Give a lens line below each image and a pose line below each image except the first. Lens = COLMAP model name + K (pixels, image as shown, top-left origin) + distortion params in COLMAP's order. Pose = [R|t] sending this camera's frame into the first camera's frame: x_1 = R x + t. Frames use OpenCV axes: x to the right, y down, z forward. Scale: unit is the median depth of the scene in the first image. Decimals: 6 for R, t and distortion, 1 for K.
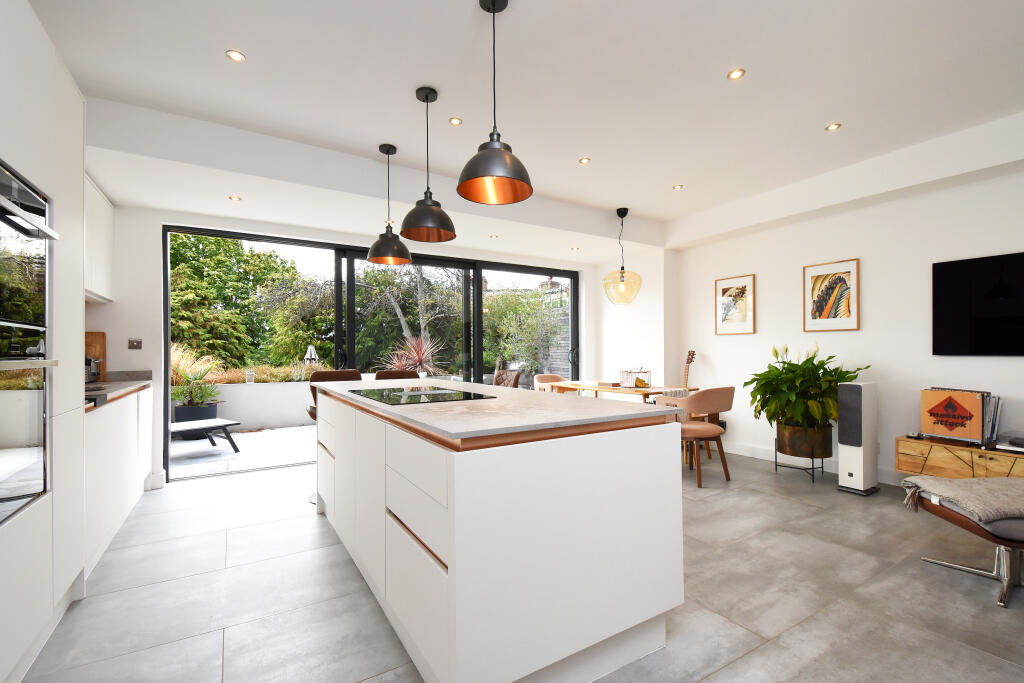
lens RADIAL K [[448.6, 0, 510.6], [0, 448.6, 356.5], [0, 0, 1]] dist [0.003002, -0.000115]
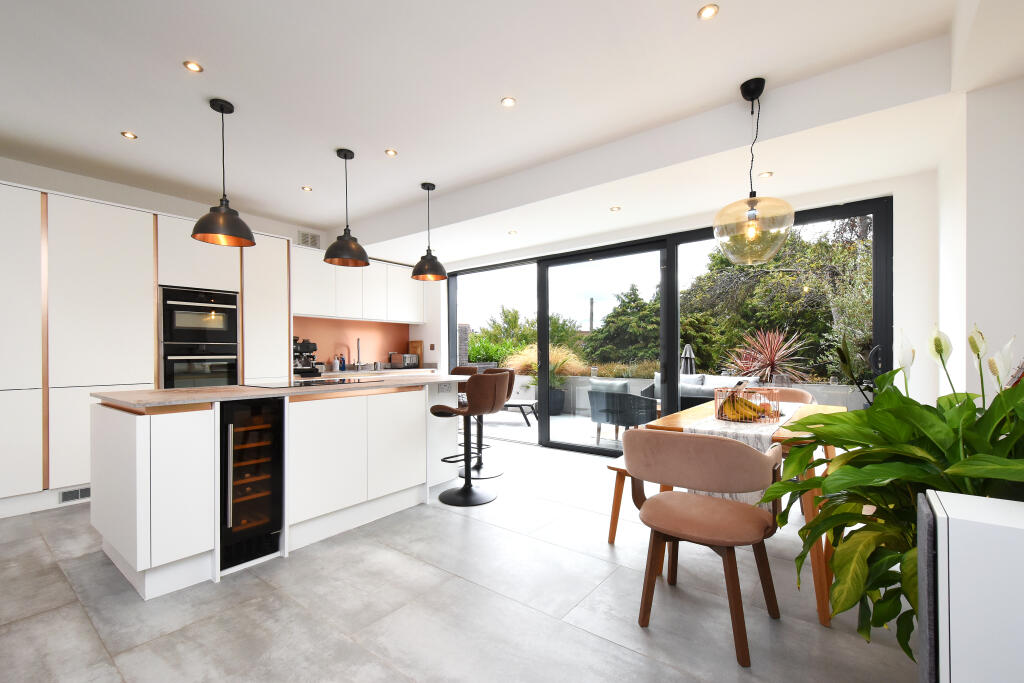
lens RADIAL K [[448.6, 0, 515.8], [0, 448.6, 346.3], [0, 0, 1]] dist [0.003002, -0.000115]
pose [[0.349972, -0.012613, -0.936675, 1.231539], [0.004629, 0.999920, -0.011735, -0.013519], [0.936749, -0.000229, 0.350003, 1.012901]]
